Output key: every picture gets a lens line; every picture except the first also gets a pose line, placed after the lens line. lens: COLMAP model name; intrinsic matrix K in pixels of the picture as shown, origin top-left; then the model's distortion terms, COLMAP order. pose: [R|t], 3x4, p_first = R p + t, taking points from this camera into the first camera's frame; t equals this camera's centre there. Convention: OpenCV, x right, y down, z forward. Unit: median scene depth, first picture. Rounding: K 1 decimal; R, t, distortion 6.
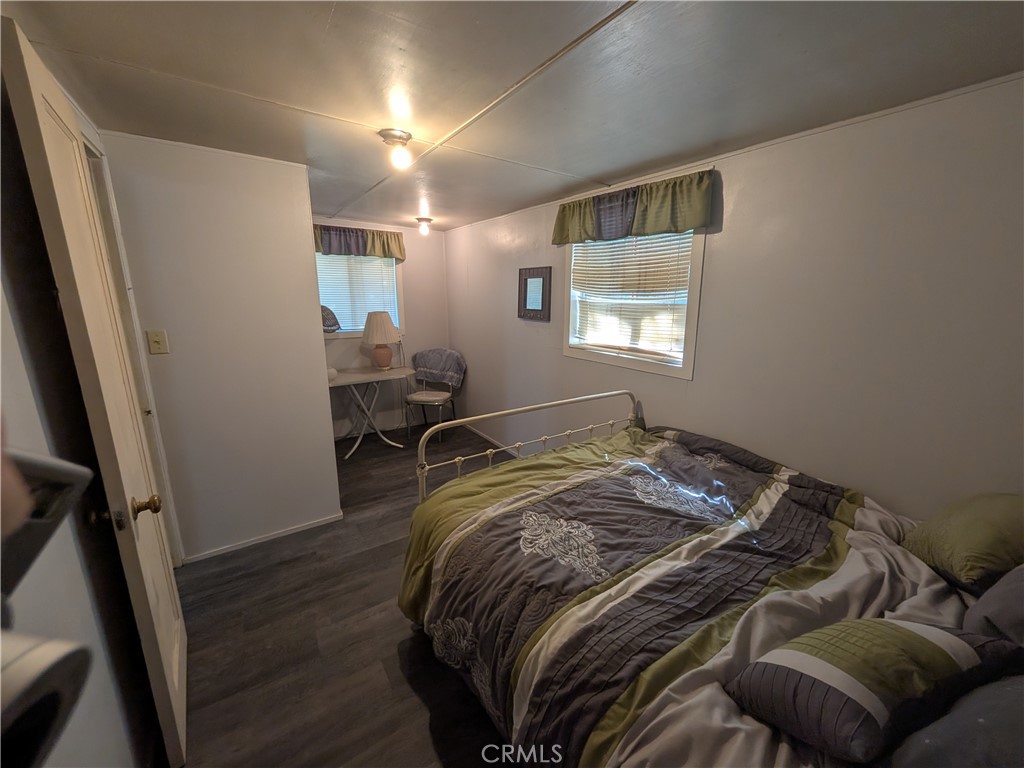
lens RADIAL K [[408.1, 0, 514.3], [0, 408.1, 382.7], [0, 0, 1]] dist [0.002335, 0.000367]
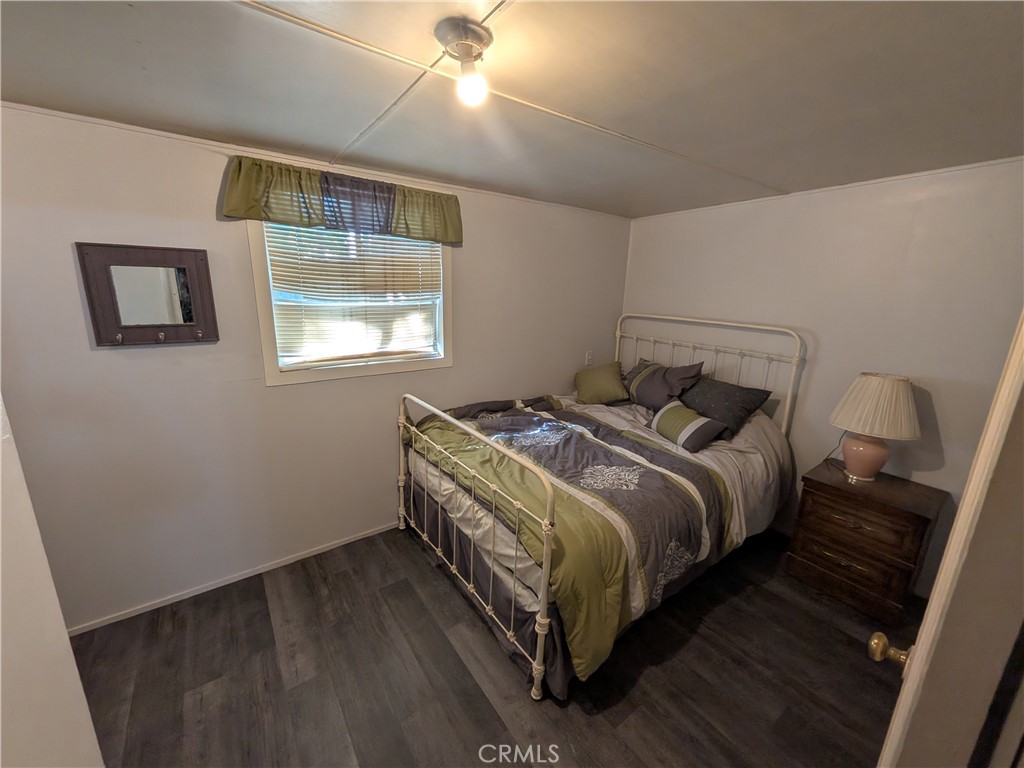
lens RADIAL K [[408.1, 0, 514.3], [0, 408.1, 382.7], [0, 0, 1]] dist [0.002335, 0.000367]
pose [[-0.042144, -0.240234, 0.969800, -0.684595], [0.194360, 0.950147, 0.243812, -0.196450], [-0.980025, 0.198765, 0.006649, 0.732748]]
